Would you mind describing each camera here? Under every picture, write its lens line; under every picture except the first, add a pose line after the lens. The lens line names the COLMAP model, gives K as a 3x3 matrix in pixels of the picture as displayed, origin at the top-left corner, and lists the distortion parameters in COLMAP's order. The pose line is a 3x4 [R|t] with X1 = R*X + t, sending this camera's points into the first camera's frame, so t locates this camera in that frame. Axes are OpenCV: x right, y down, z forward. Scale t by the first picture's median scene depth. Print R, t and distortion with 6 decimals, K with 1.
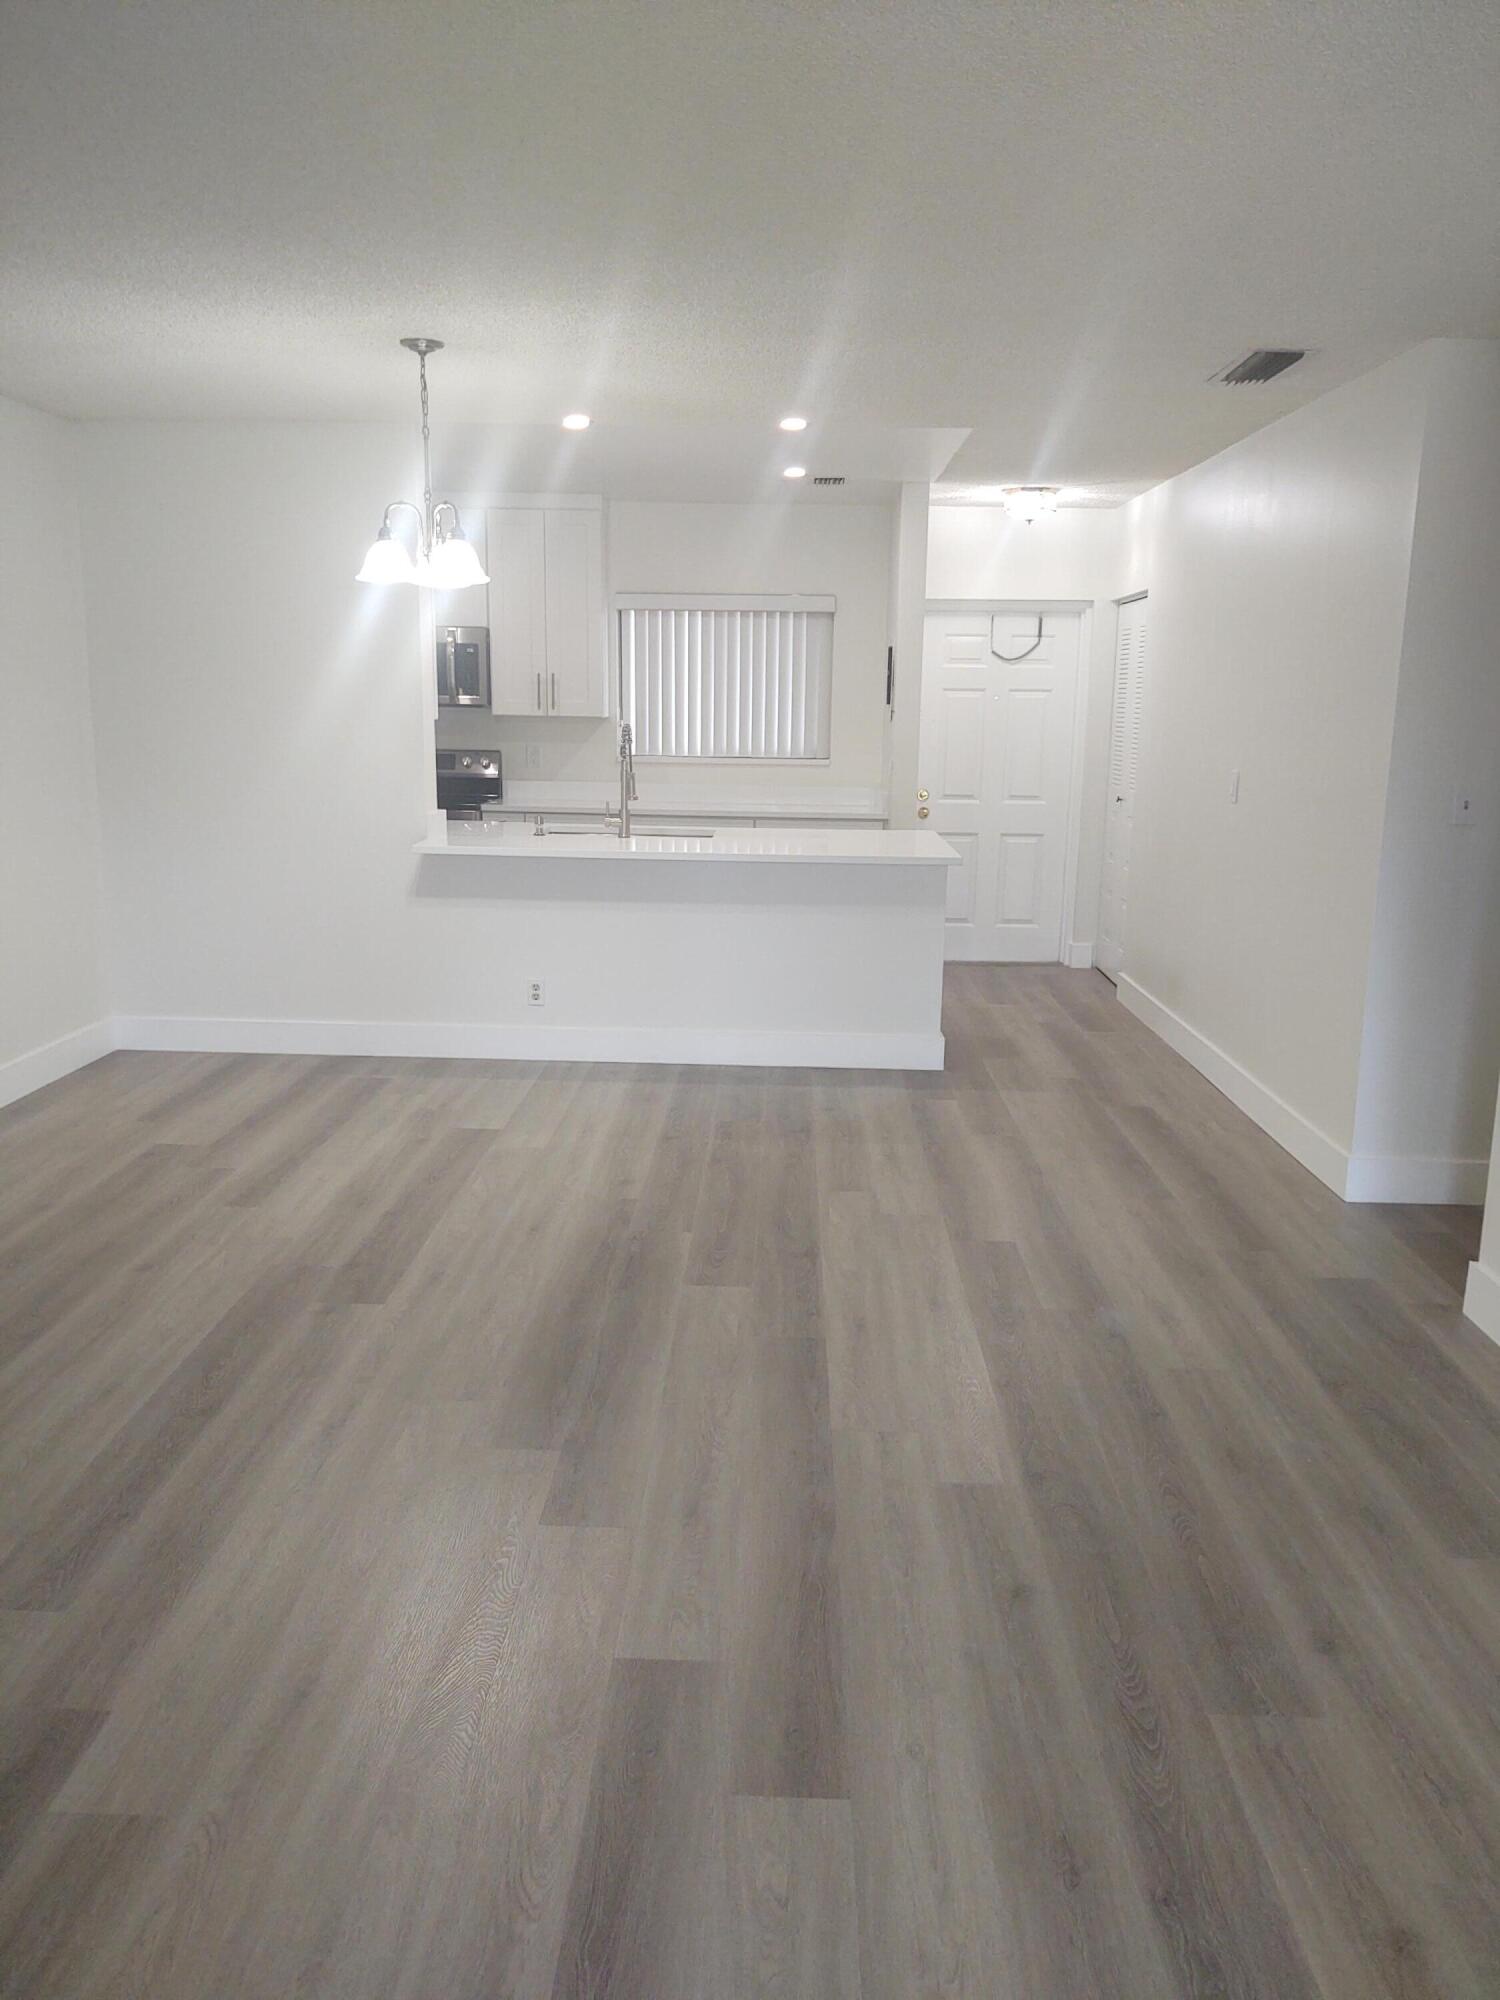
lens RADIAL K [[1550.9, 0, 749.2], [0, 1550.9, 1000.4], [0, 0, 1]] dist [0.042328, -0.063480]
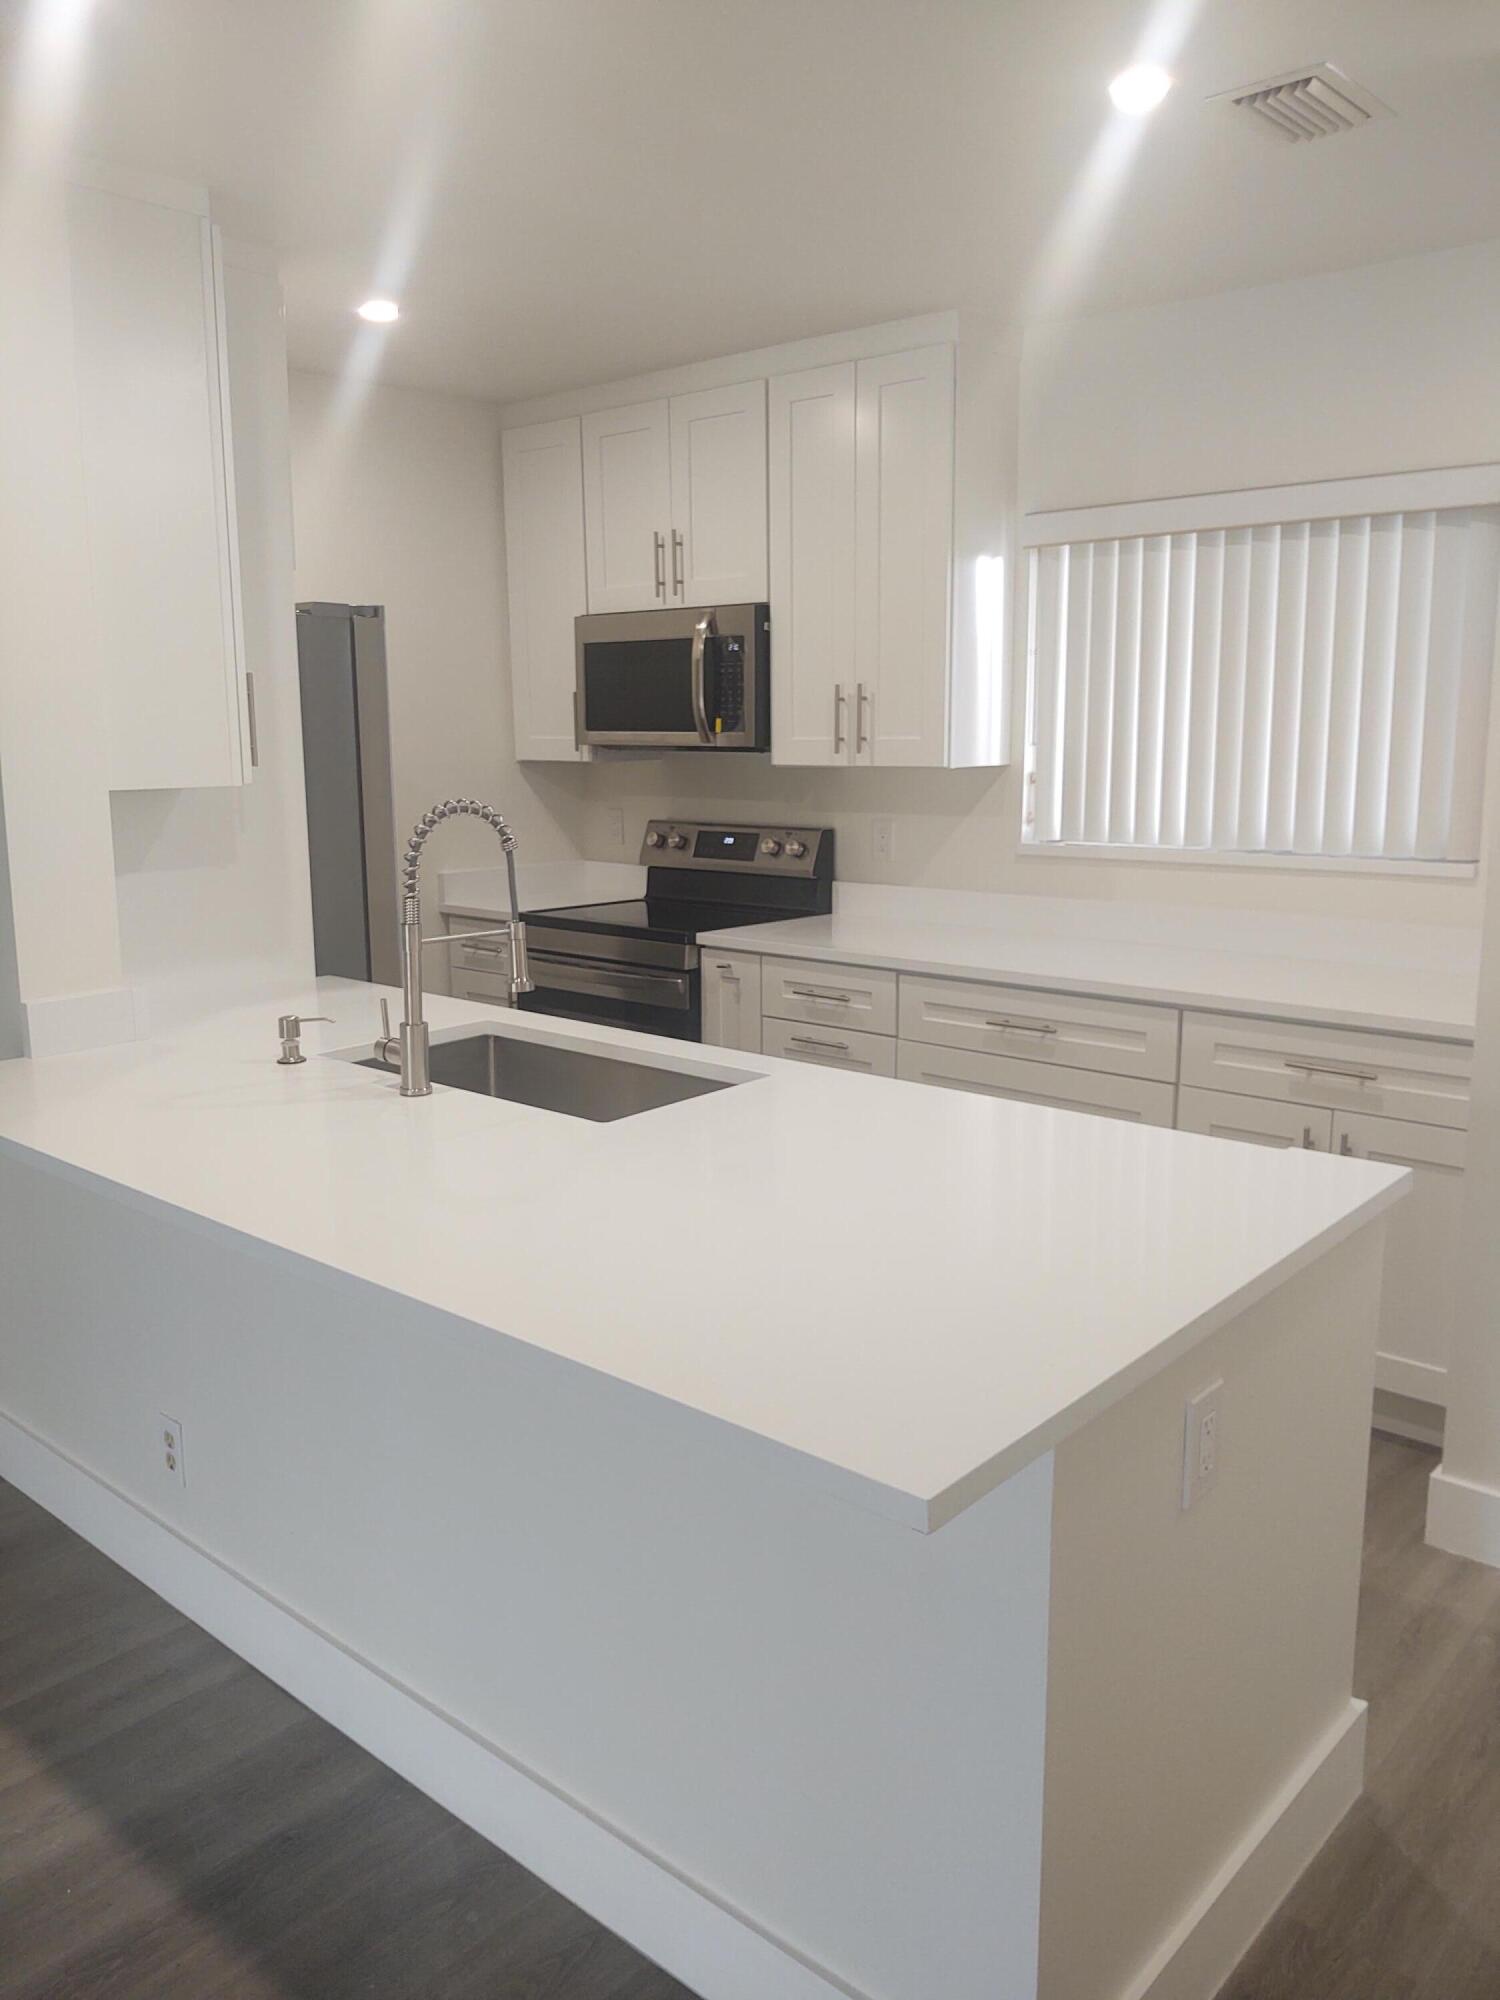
lens RADIAL K [[1550.9, 0, 755.3], [0, 1550.9, 1002.1], [0, 0, 1]] dist [0.042328, -0.063480]
pose [[0.754839, 0.096512, -0.648771, 0.183164], [-0.098721, 0.994565, 0.033093, -0.116128], [0.648439, 0.039067, 0.760264, 0.575354]]
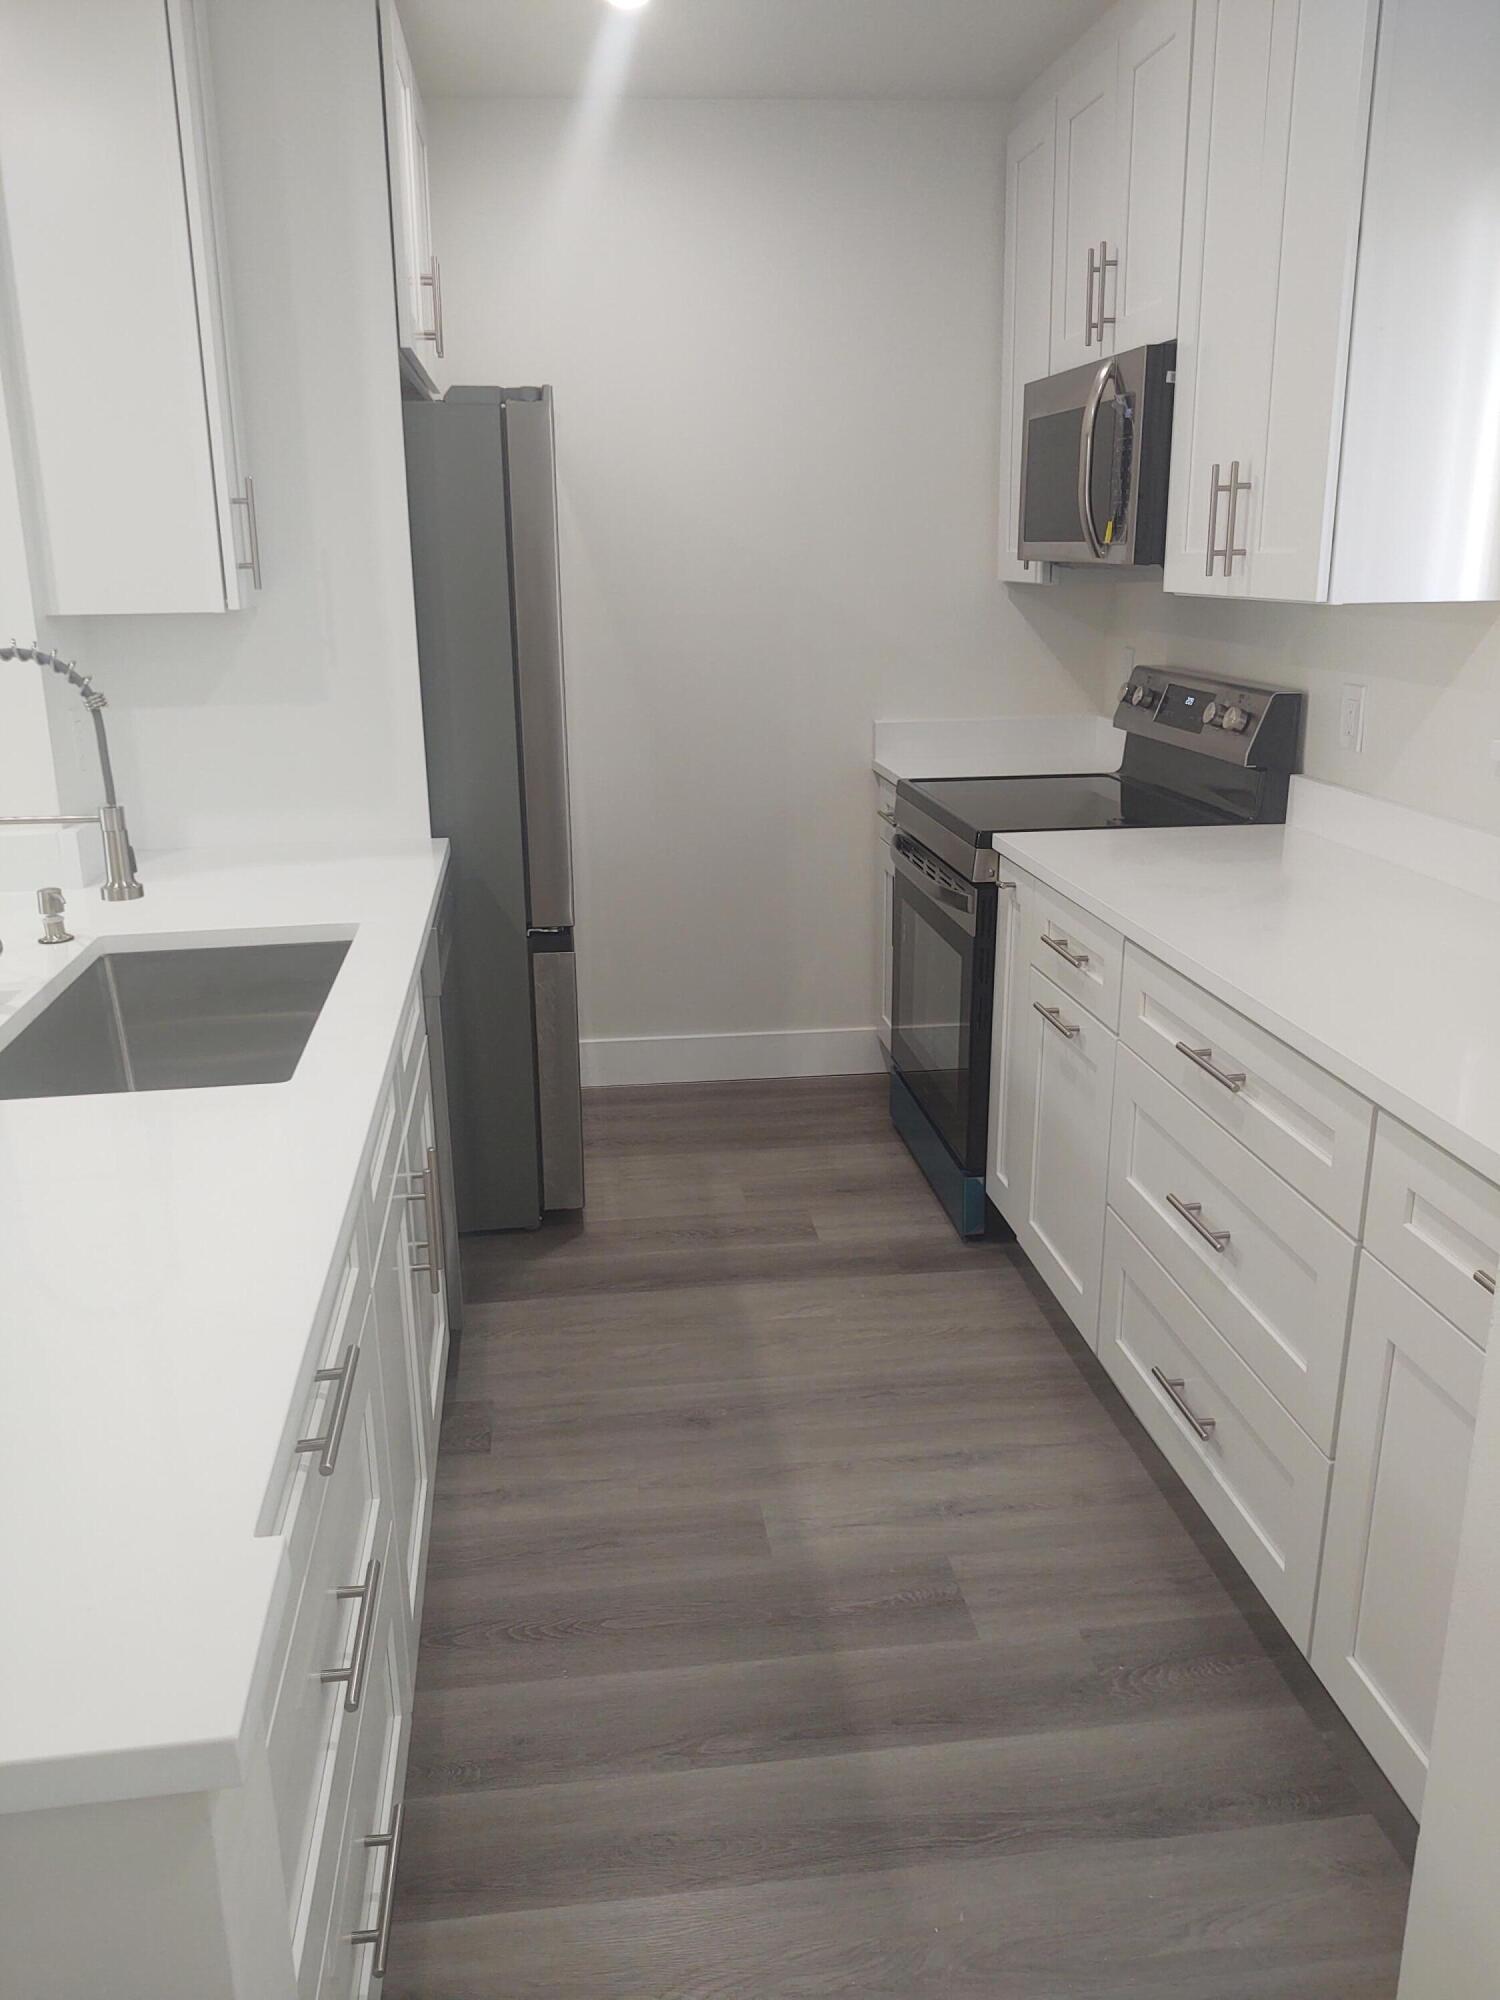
lens RADIAL K [[1550.9, 0, 714.8], [0, 1550.9, 985.2], [0, 0, 1]] dist [0.042328, -0.063480]
pose [[0.124762, 0.253646, -0.959217, 0.187111], [-0.160698, 0.959172, 0.232733, -0.159768], [0.979087, 0.125108, 0.160429, 0.830925]]
